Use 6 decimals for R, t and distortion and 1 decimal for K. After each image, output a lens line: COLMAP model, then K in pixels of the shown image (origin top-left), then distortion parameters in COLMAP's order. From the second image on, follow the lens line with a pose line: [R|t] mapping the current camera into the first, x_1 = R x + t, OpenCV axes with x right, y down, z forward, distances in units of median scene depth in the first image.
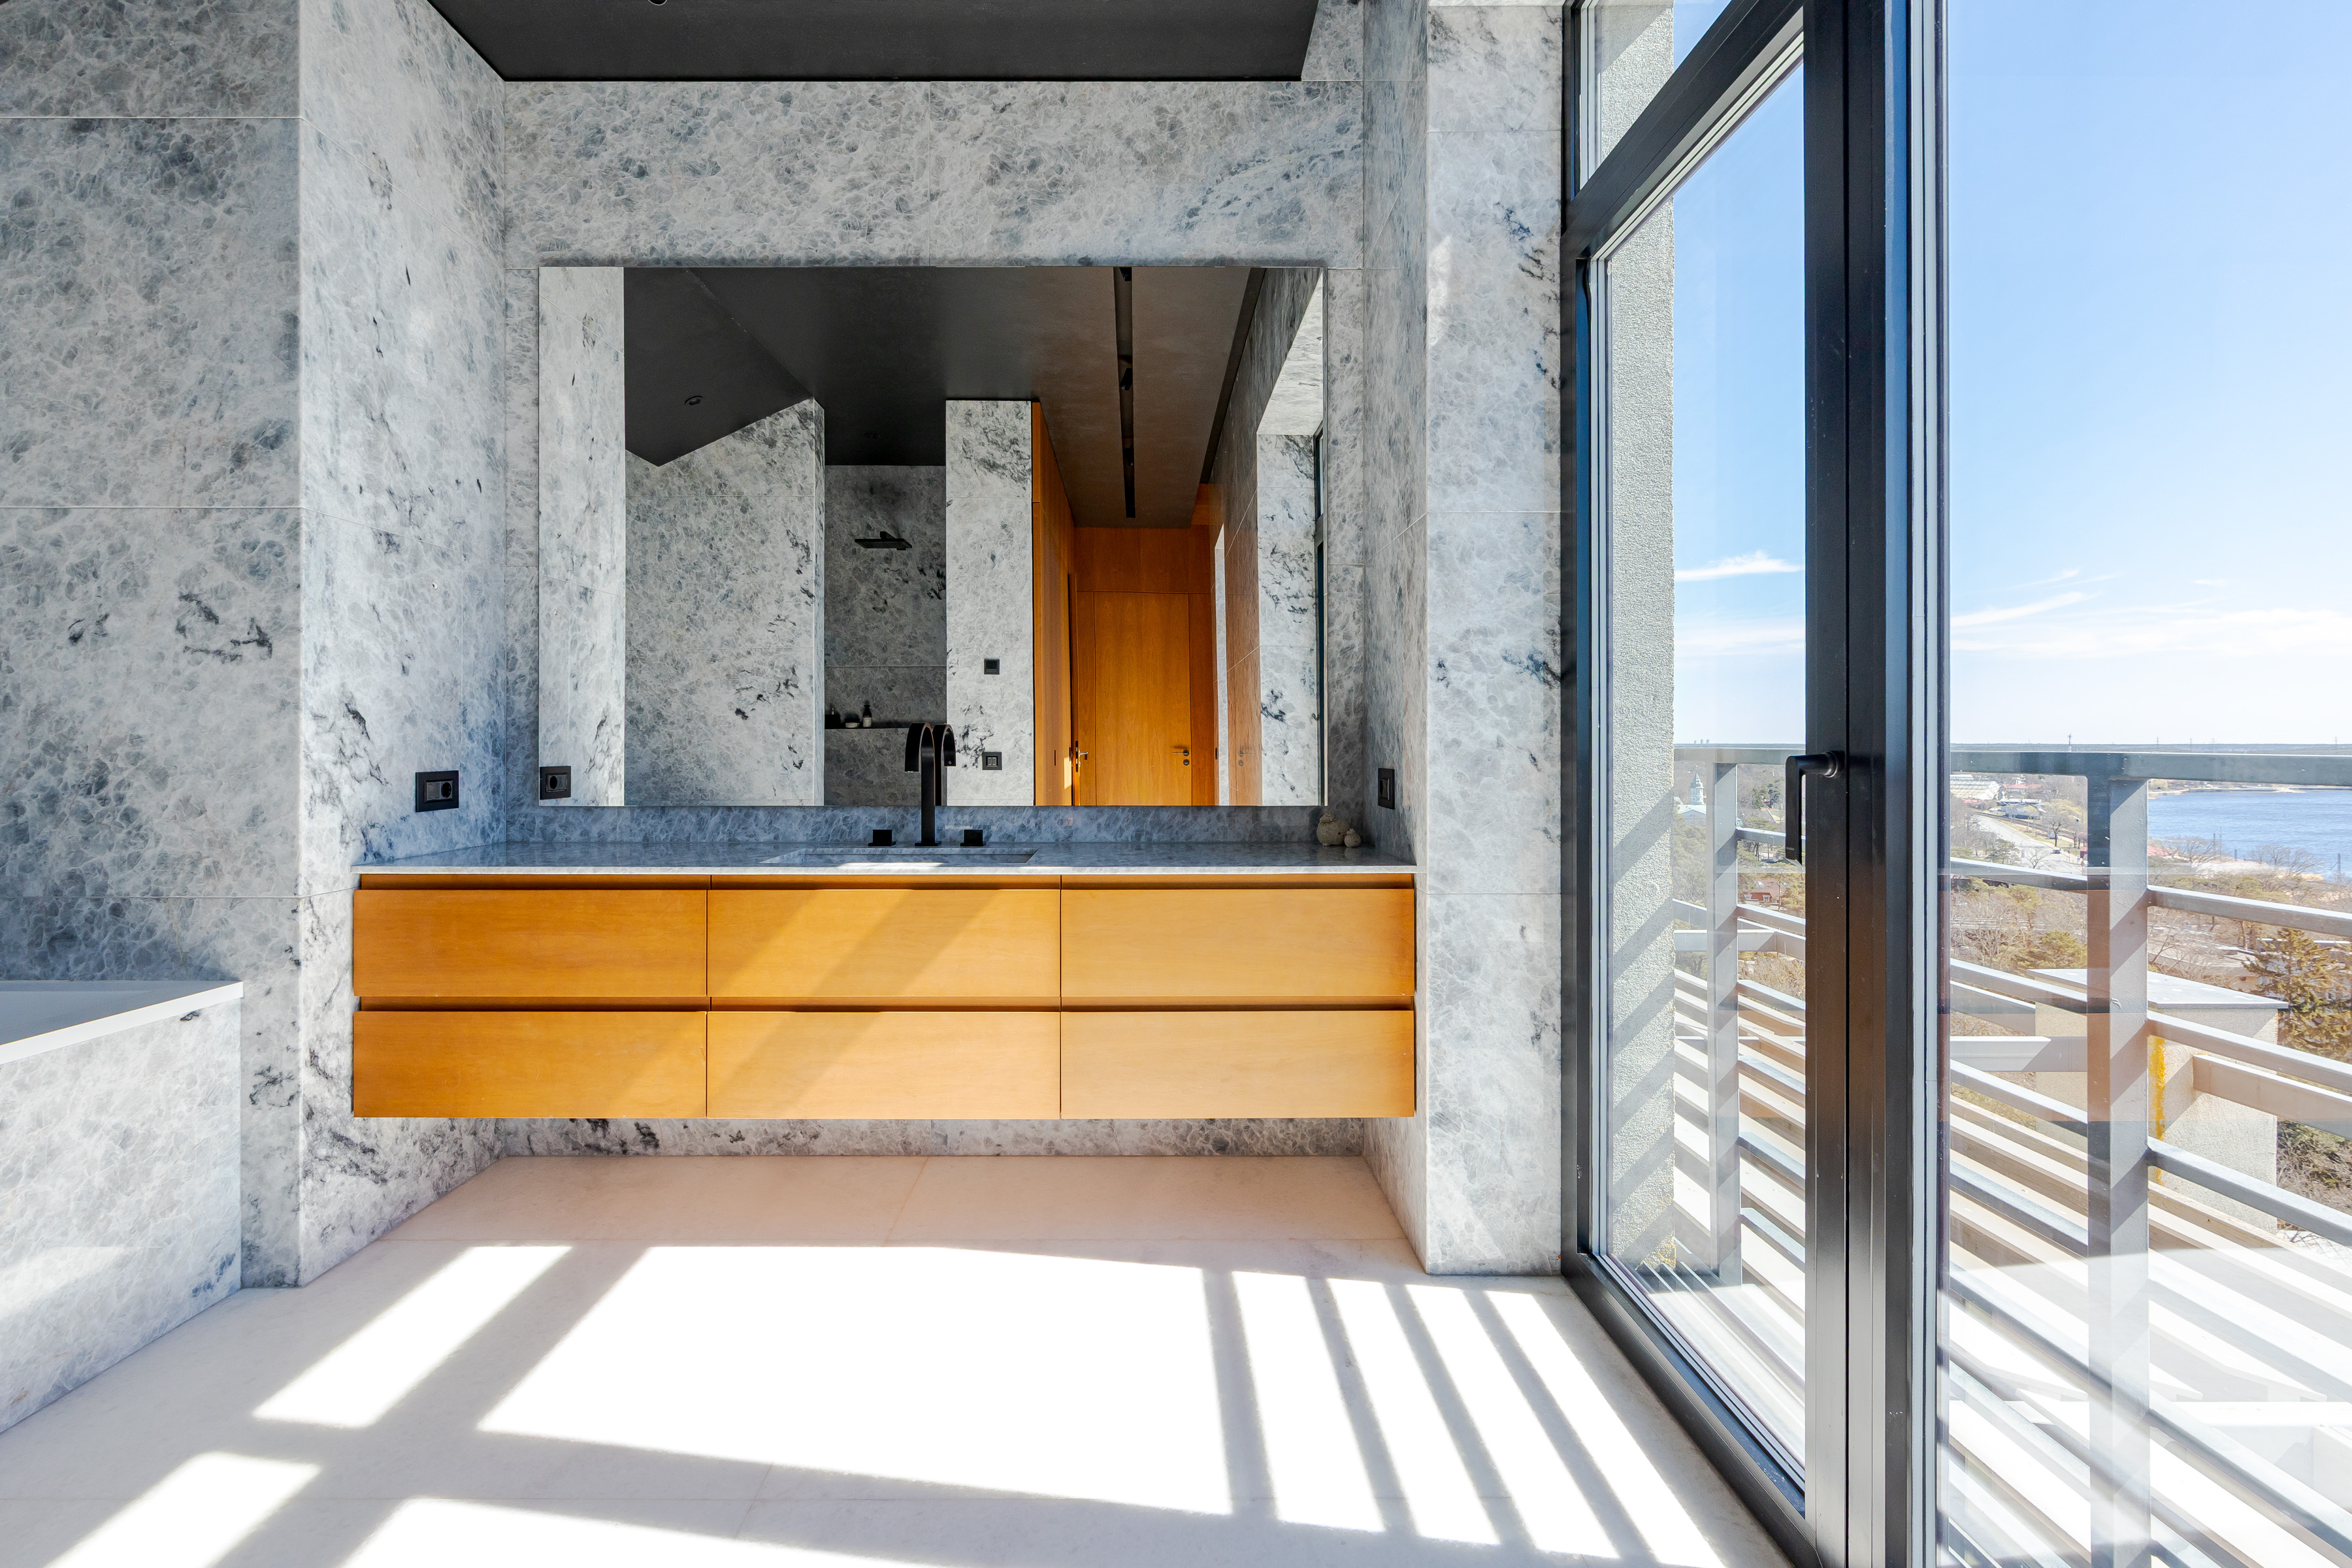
lens RADIAL K [[1013.5, 0, 1134.1], [0, 1013.5, 733.0], [0, 0, 1]] dist [-0.001106, 0.000719]
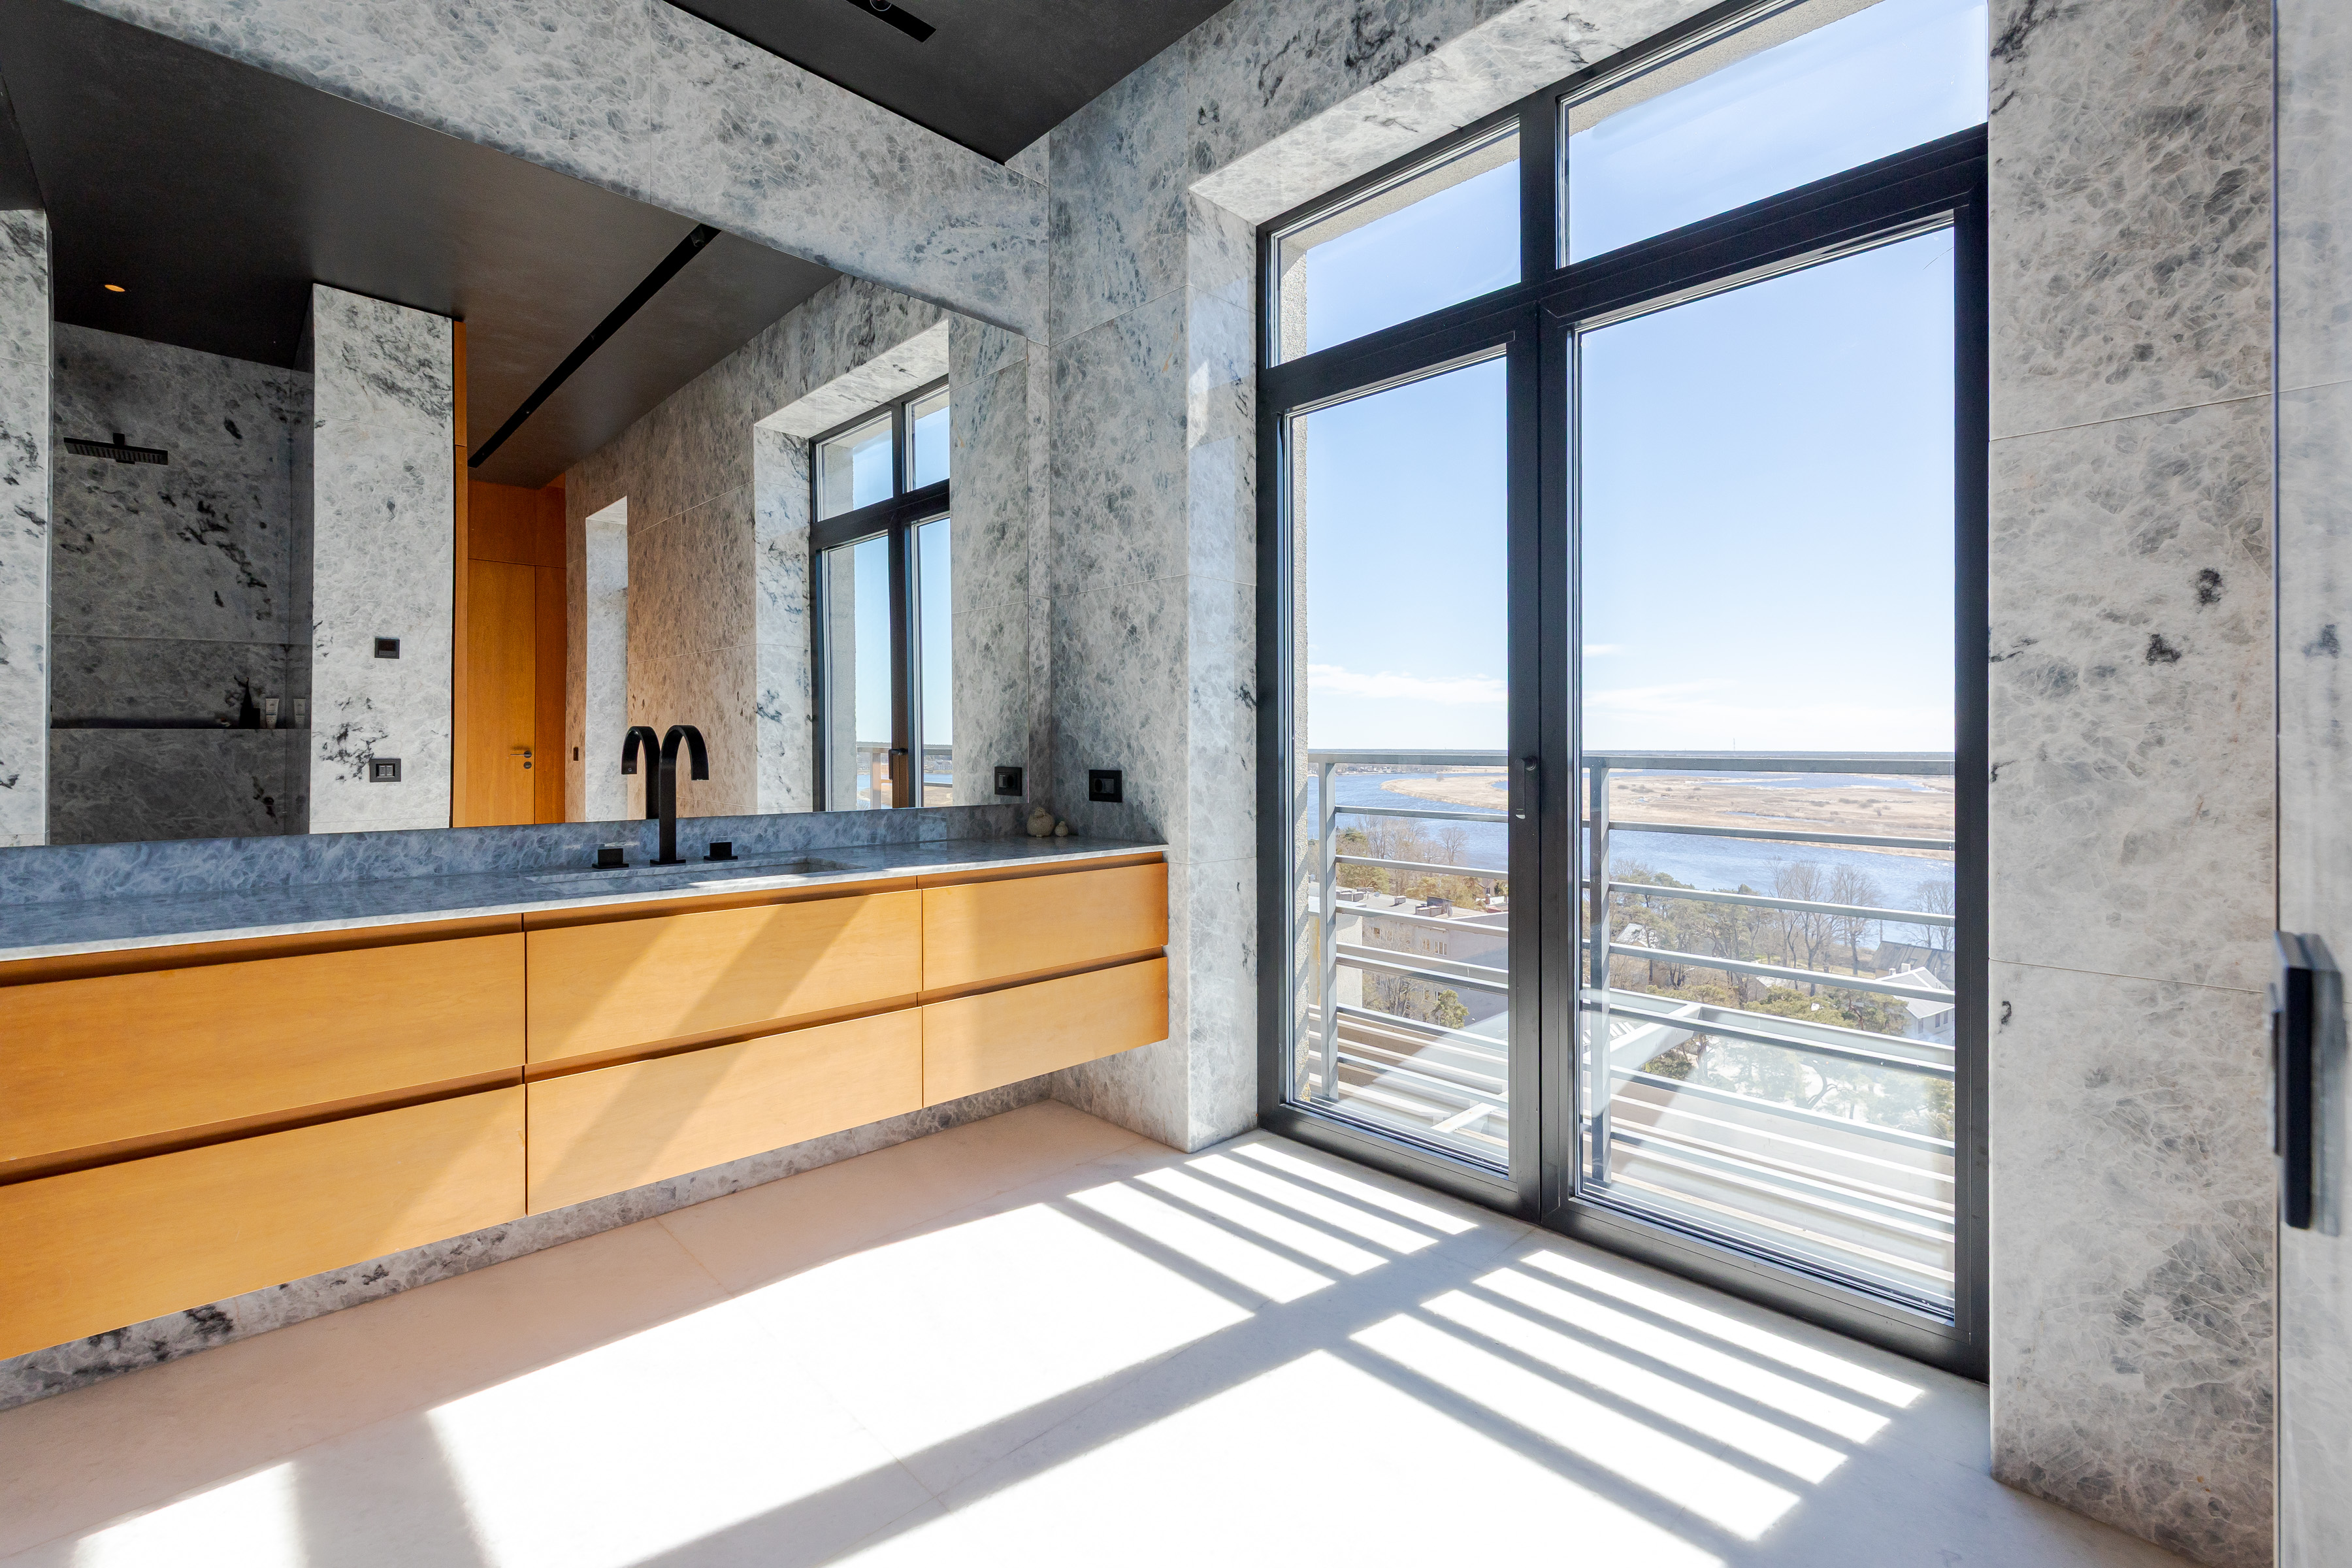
lens RADIAL K [[1013.5, 0, 1178.0], [0, 1013.5, 729.8], [0, 0, 1]] dist [-0.001106, 0.000719]
pose [[0.715139, 0.014747, 0.698826, -0.495724], [-0.011370, 0.999891, -0.009465, -0.002465], [-0.698889, -0.001177, 0.715229, 0.052634]]
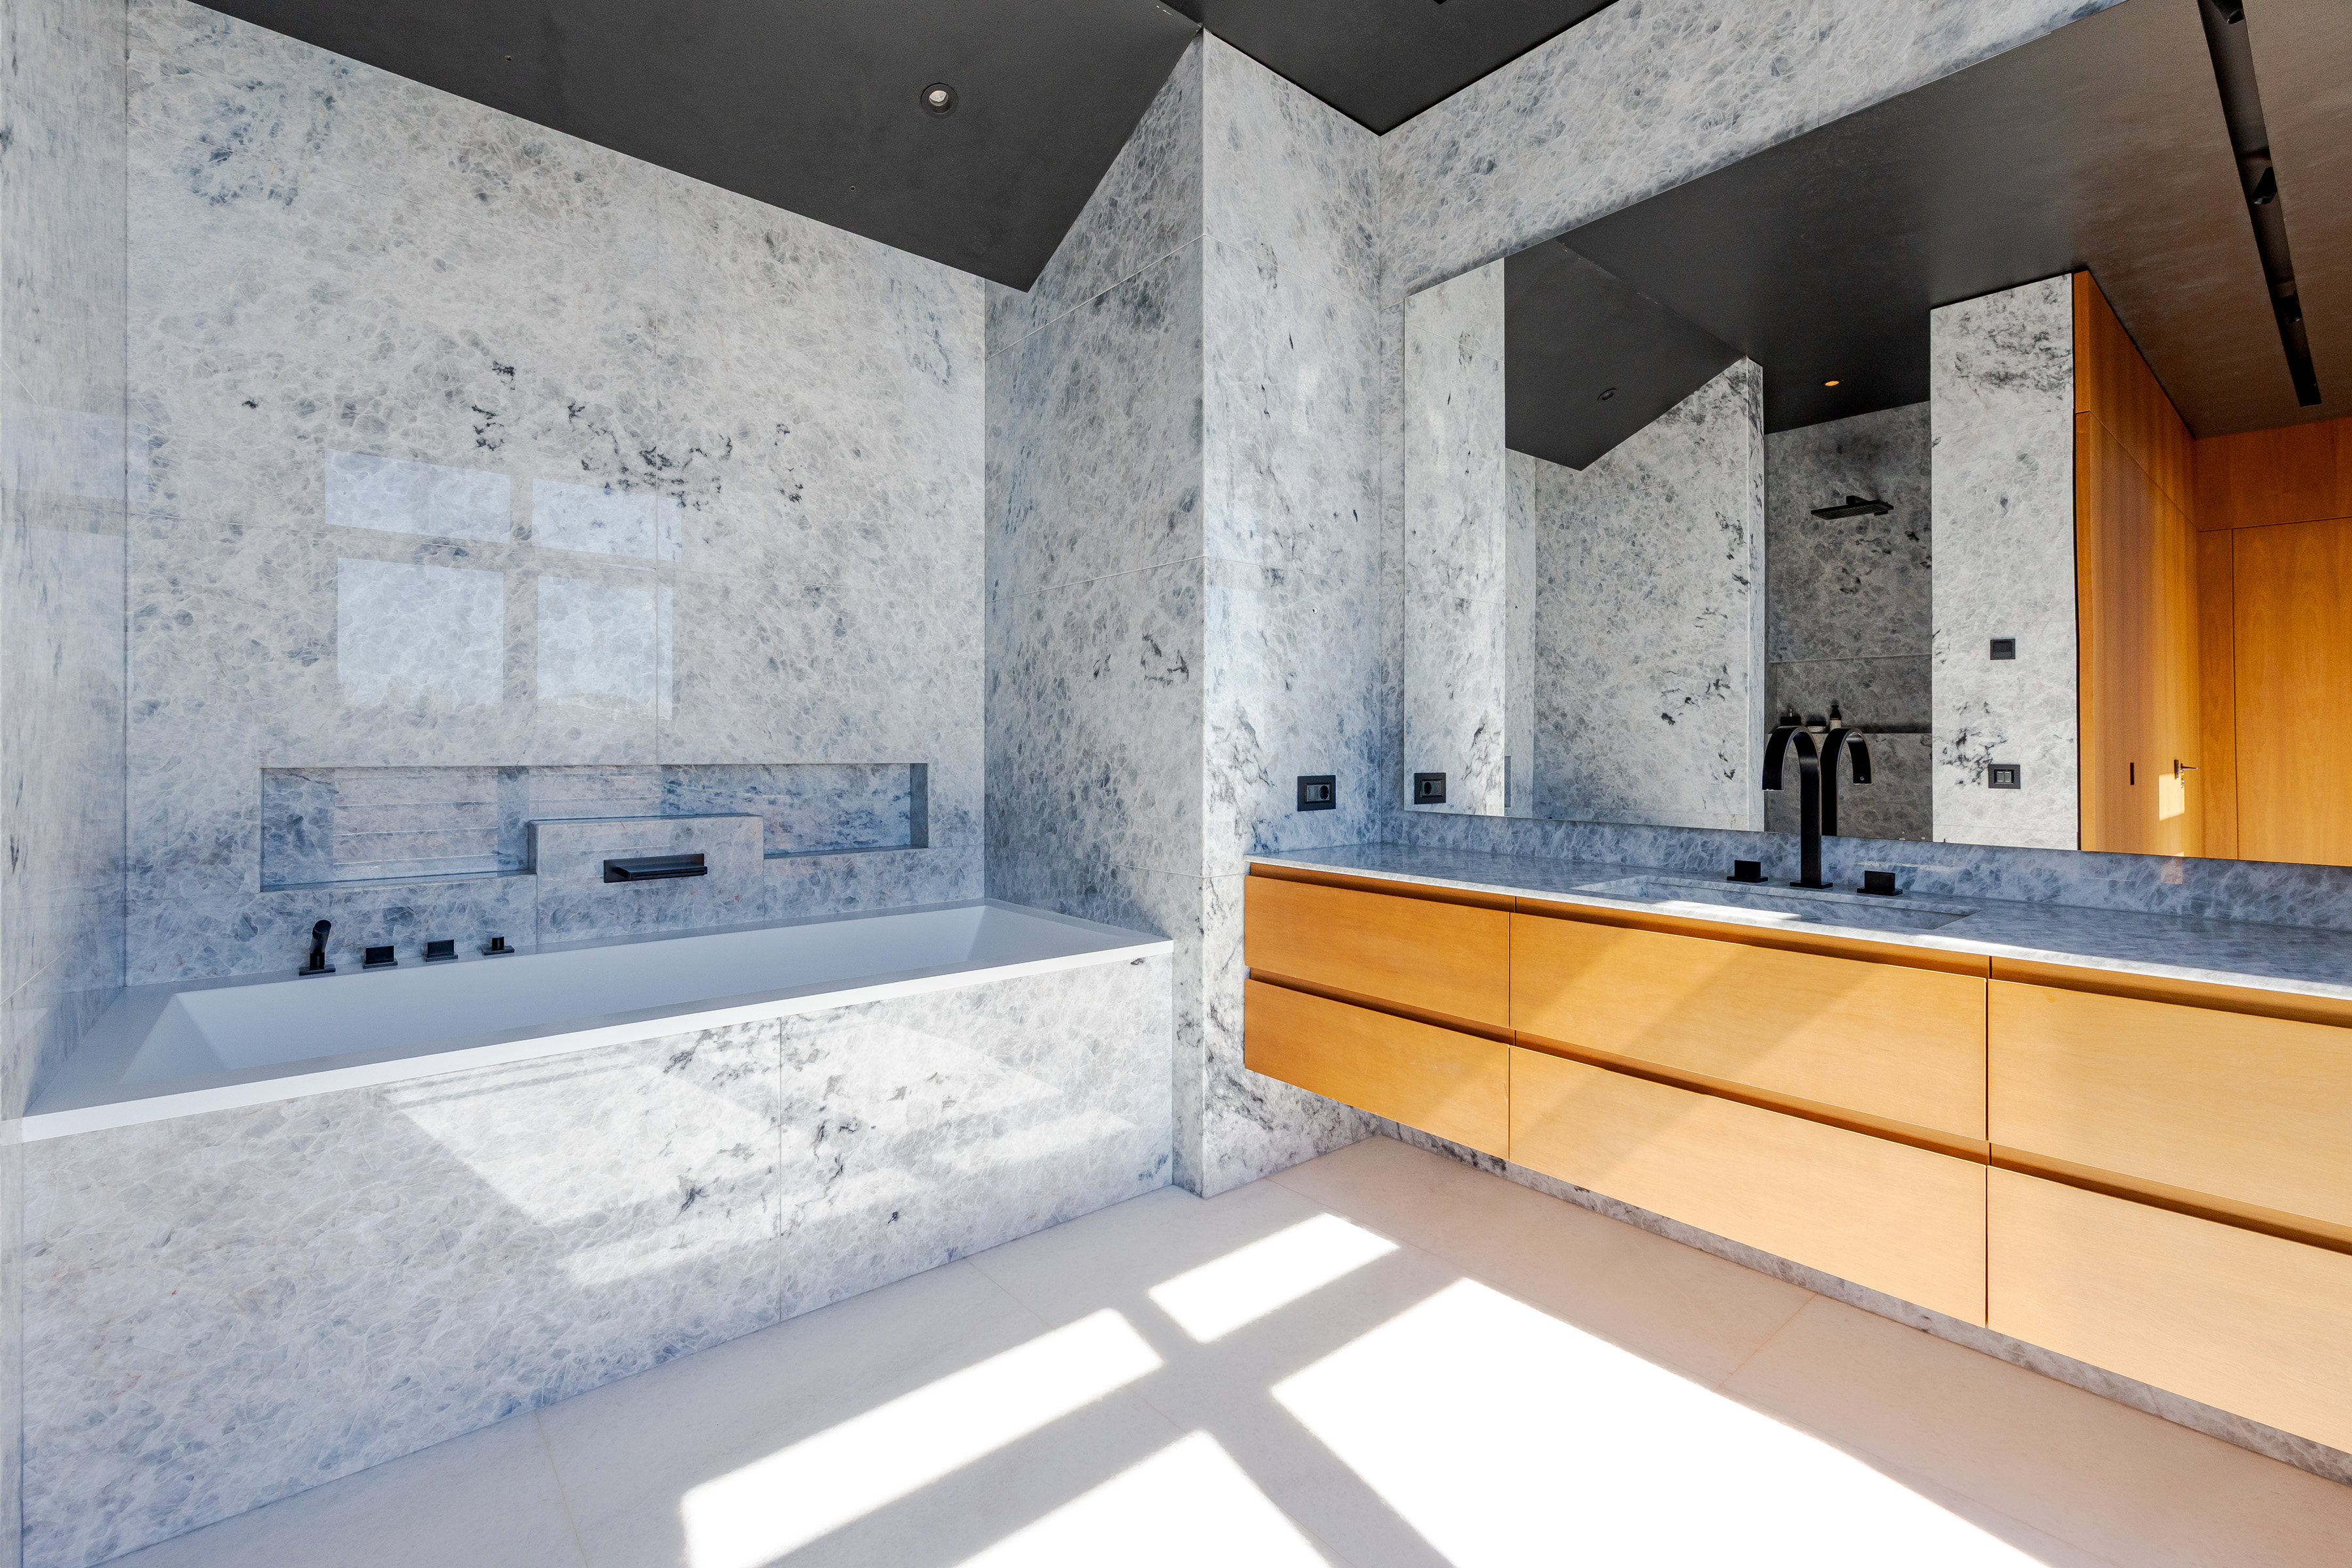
lens RADIAL K [[1013.5, 0, 1207.6], [0, 1013.5, 743.3], [0, 0, 1]] dist [-0.001106, 0.000719]
pose [[0.660385, -0.001399, -0.750926, 0.068412], [0.004464, 0.999988, 0.002063, -0.000788], [0.750914, -0.004715, 0.660383, 0.151987]]
